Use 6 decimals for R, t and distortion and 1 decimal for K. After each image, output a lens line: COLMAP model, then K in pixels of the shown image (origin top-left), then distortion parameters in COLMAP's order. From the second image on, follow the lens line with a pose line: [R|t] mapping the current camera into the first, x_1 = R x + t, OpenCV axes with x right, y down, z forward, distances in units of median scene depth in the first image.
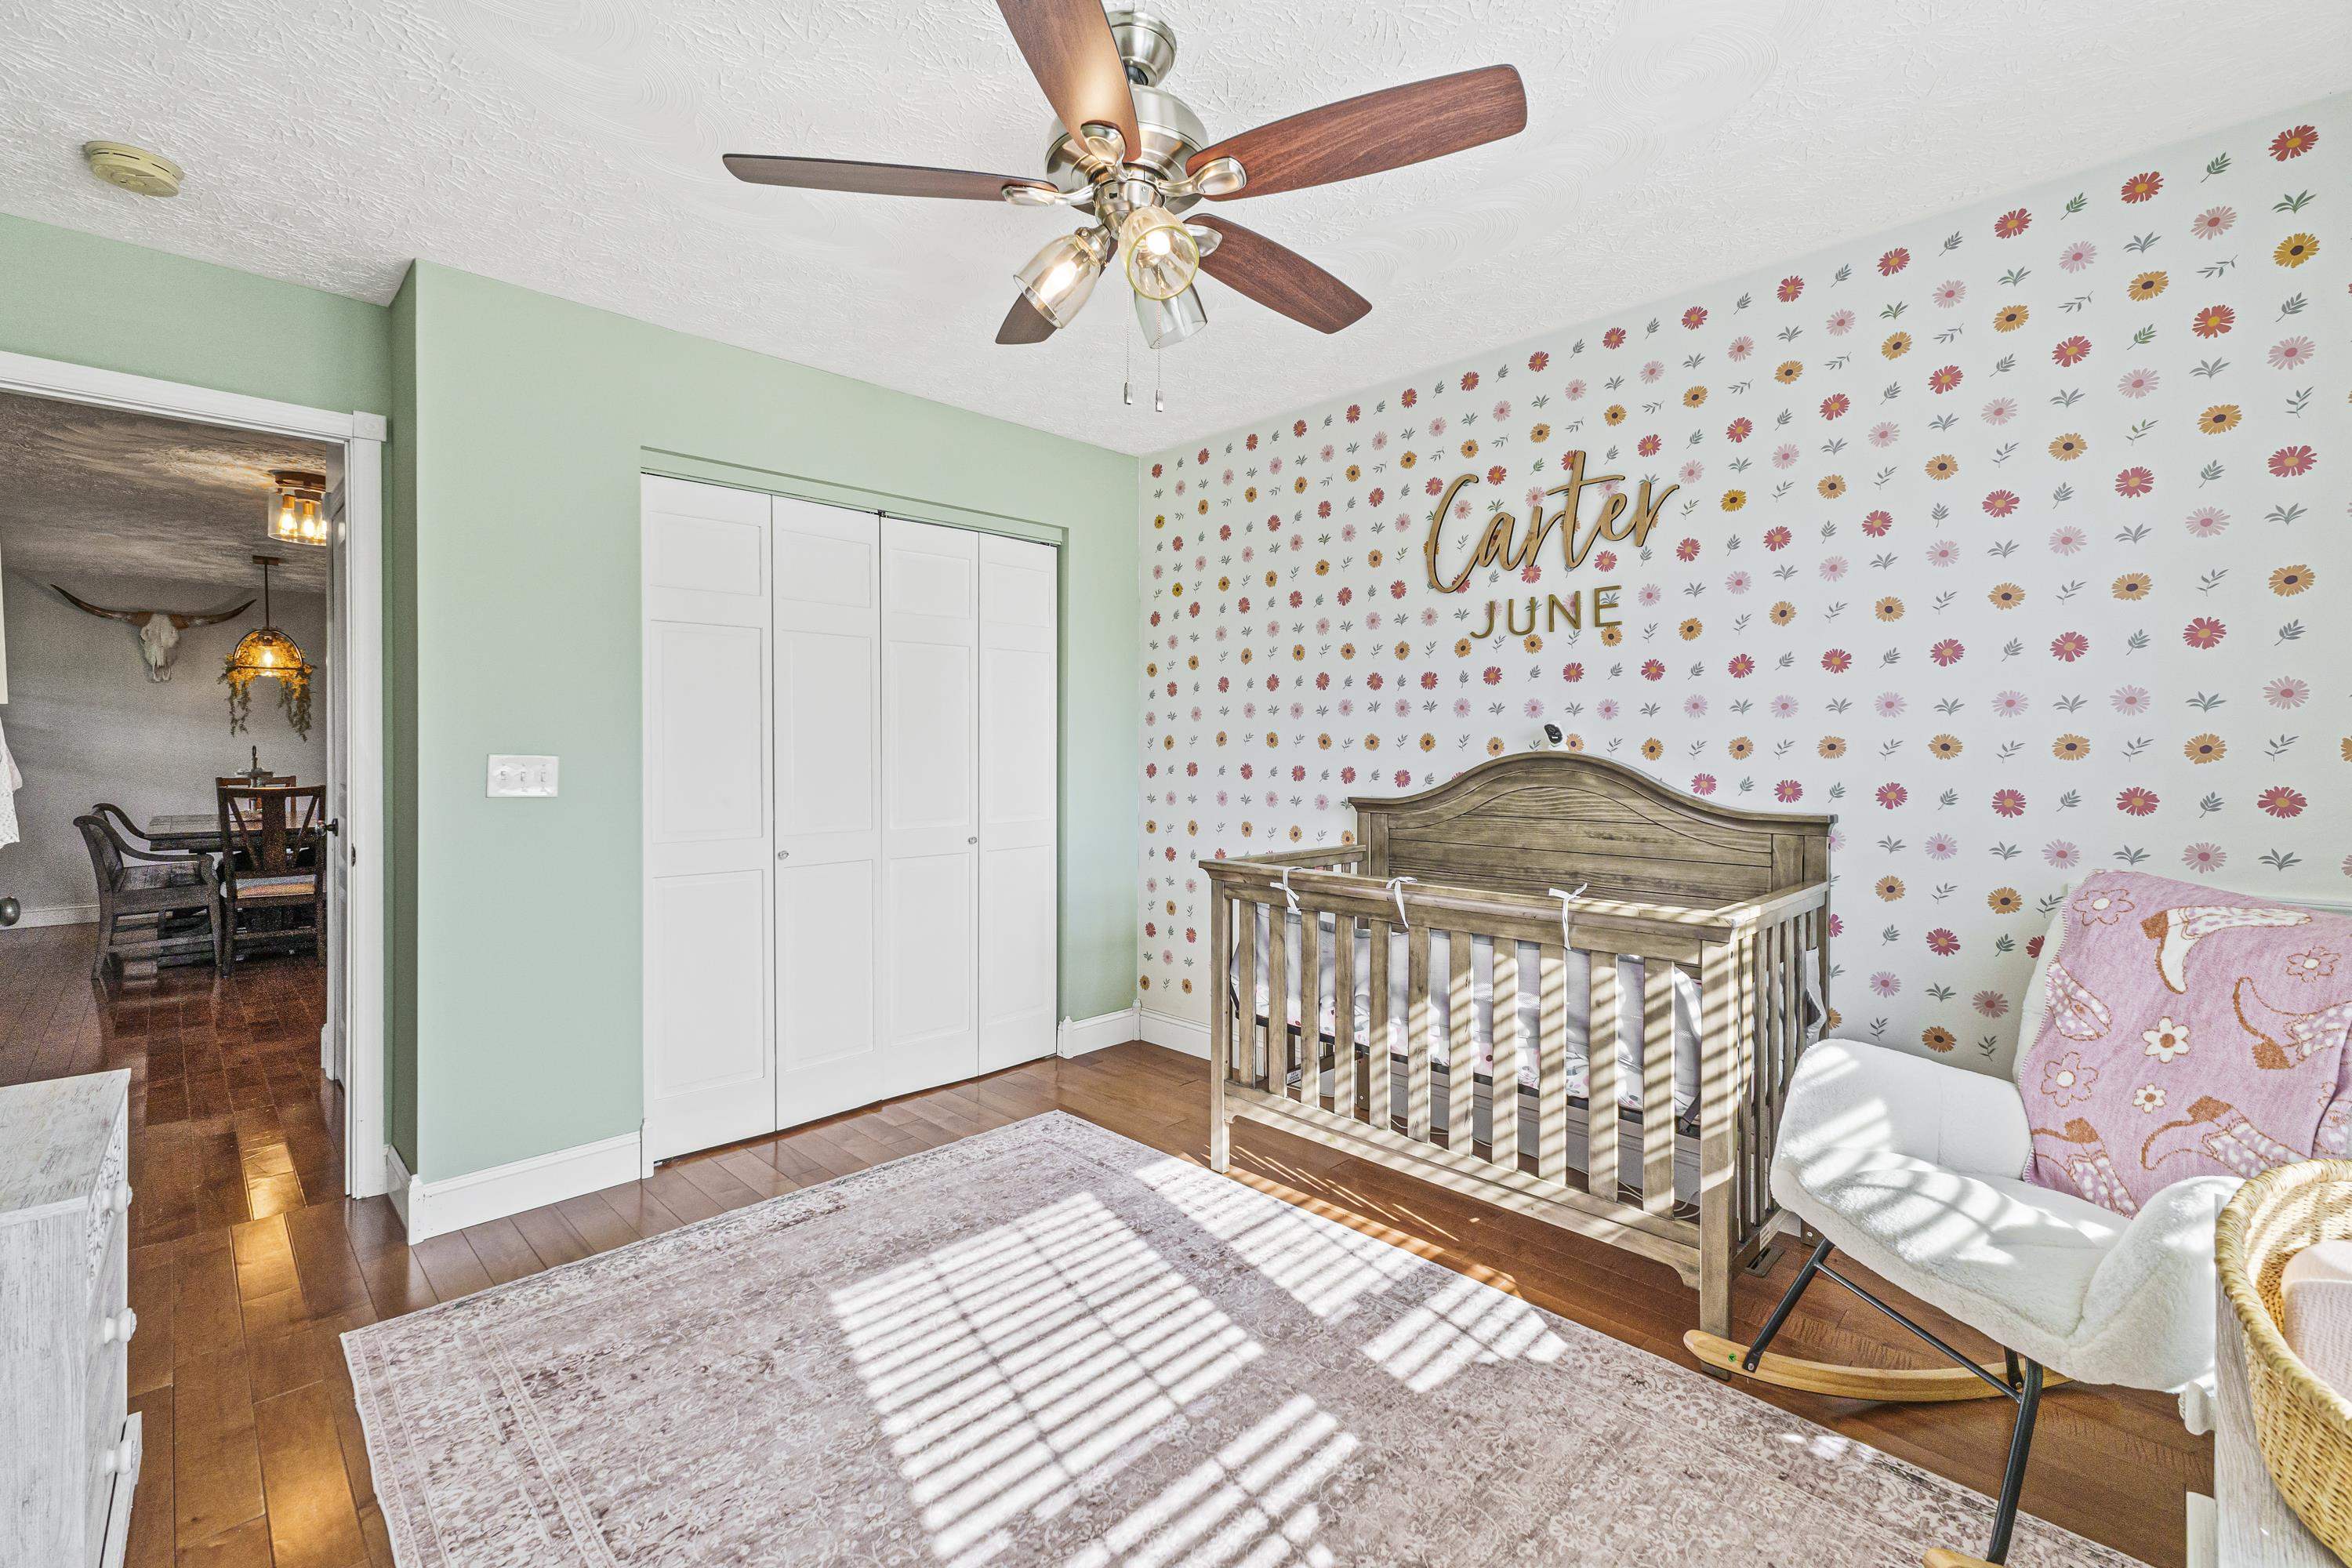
lens RADIAL K [[1025.0, 0, 1180.3], [0, 1025.0, 752.8], [0, 0, 1]] dist [0.005463, 0.000345]
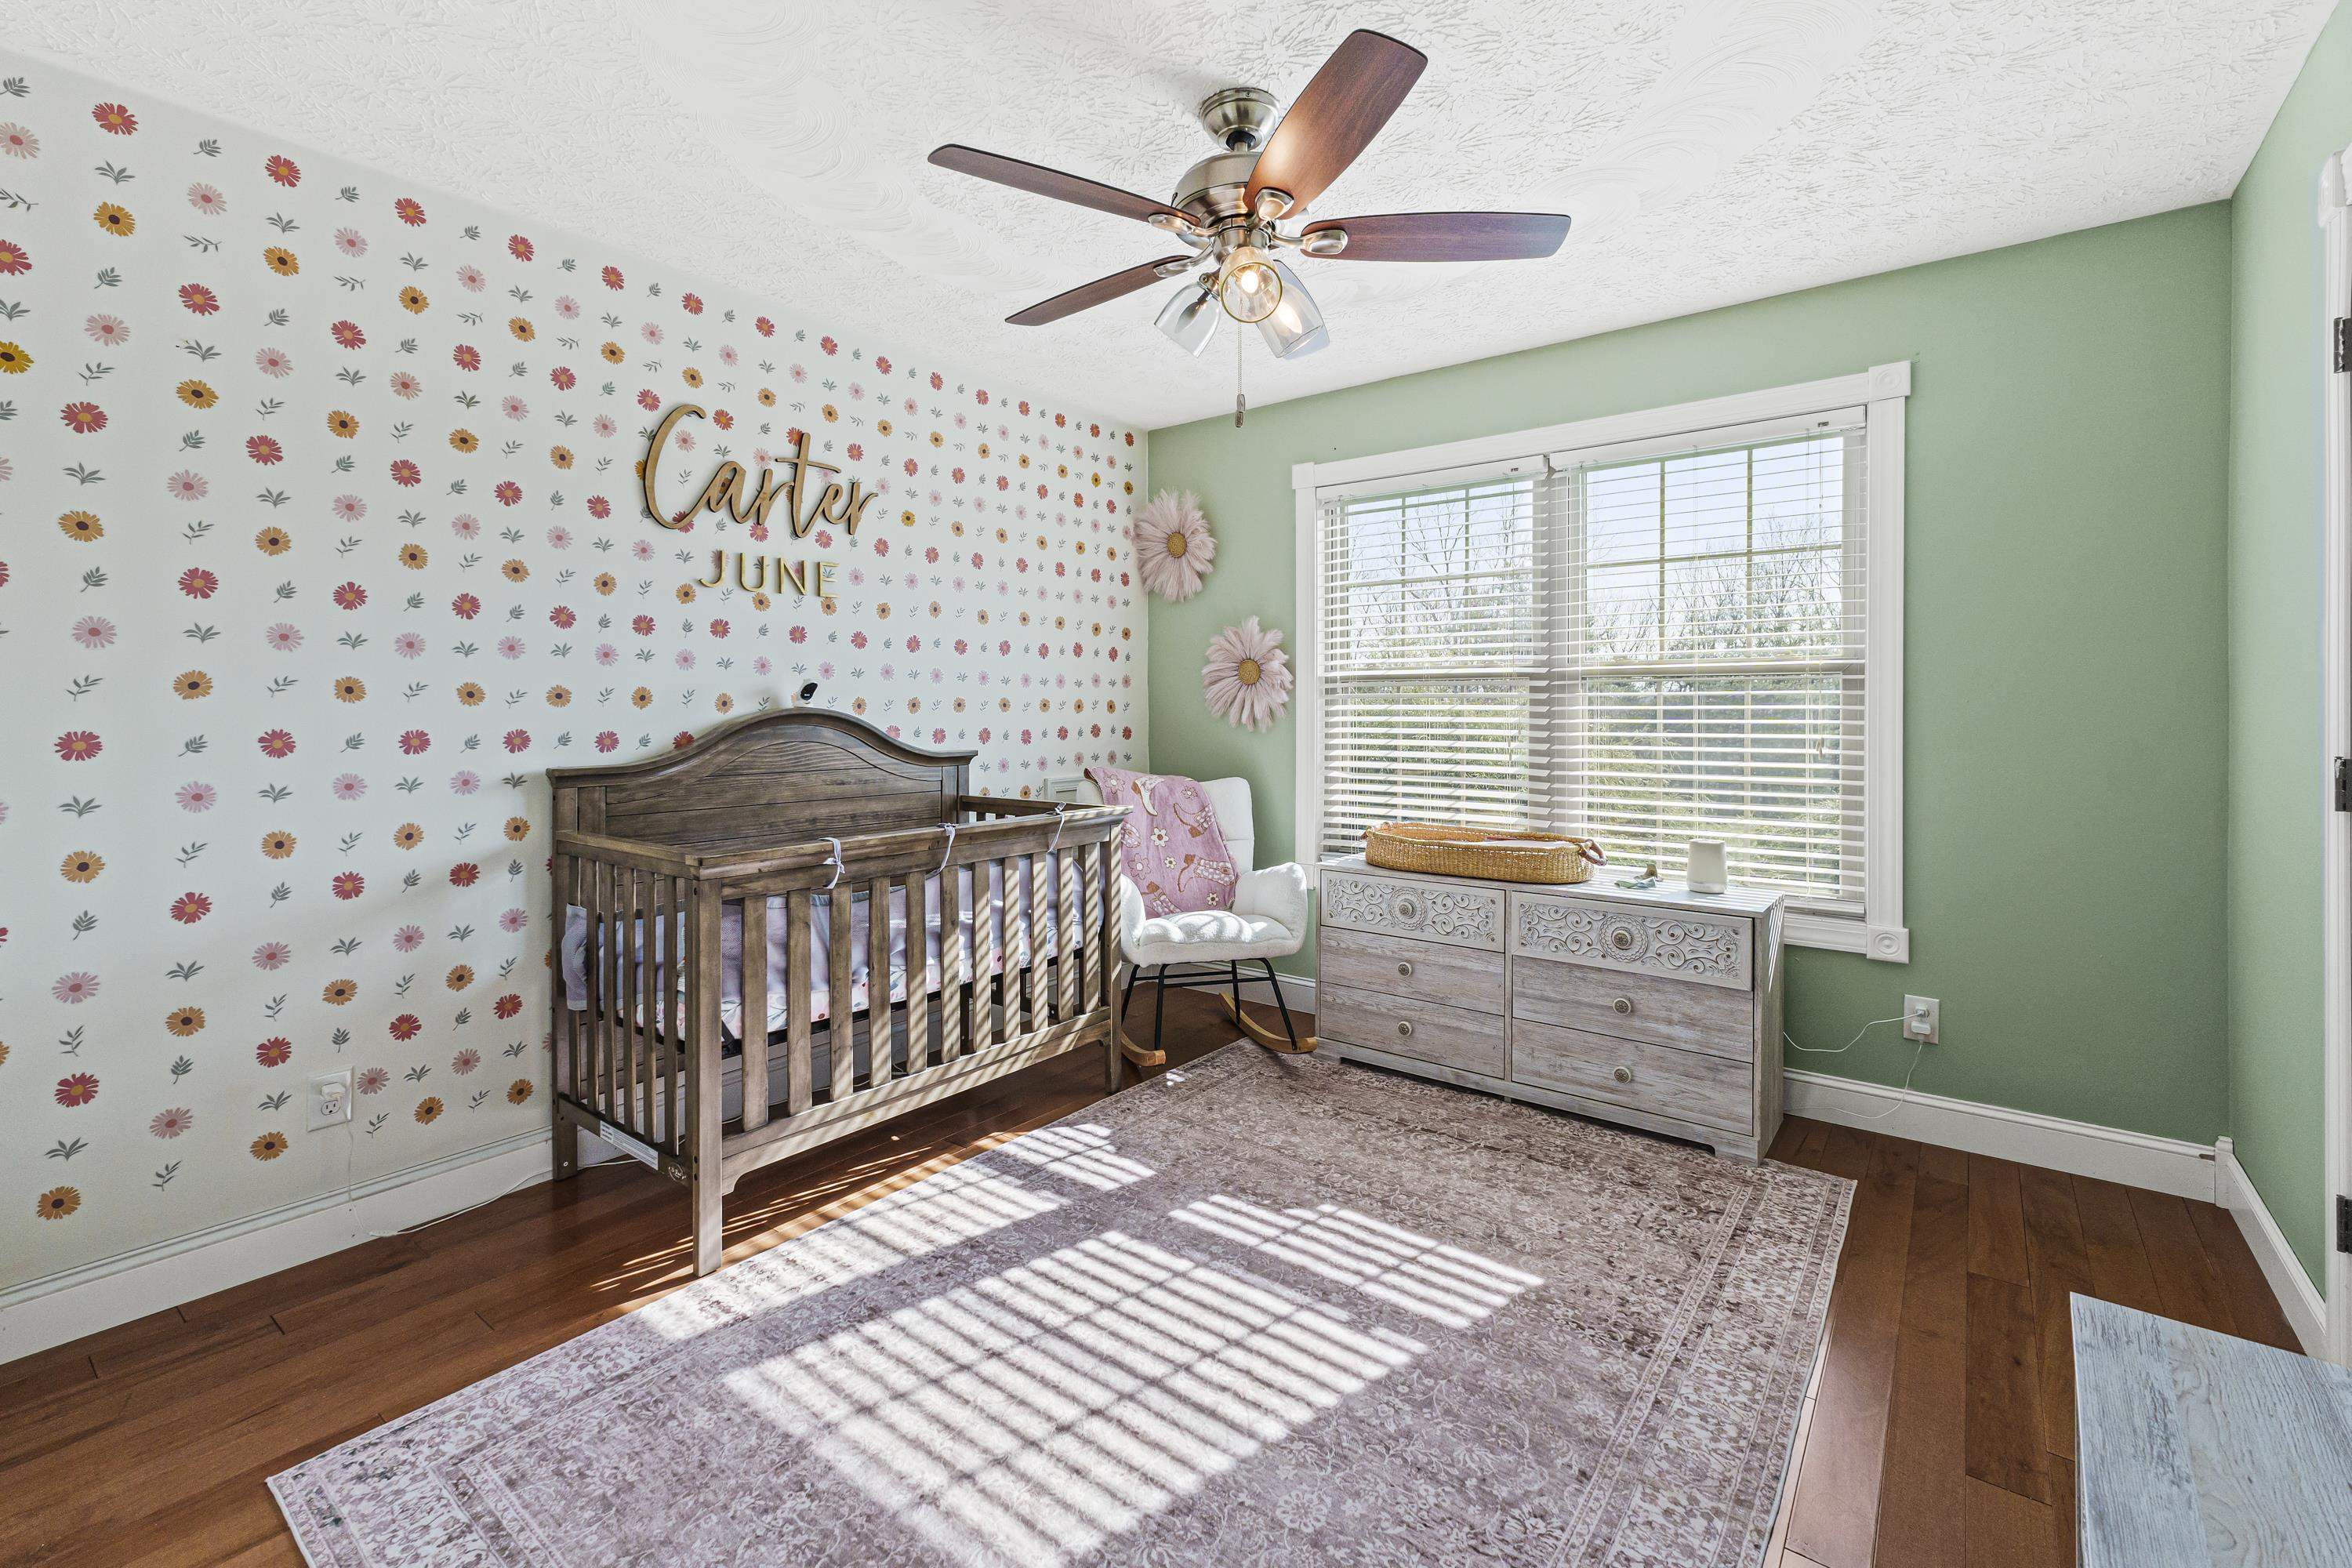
lens RADIAL K [[1015.5, 0, 1186.3], [0, 1015.5, 705.5], [0, 0, 1]] dist [0.001737, 0.000357]
pose [[-0.139766, 0.002379, 0.990182, -0.836343], [0.002818, 0.999994, -0.002005, -0.000785], [-0.990180, 0.002510, -0.139772, 0.854846]]
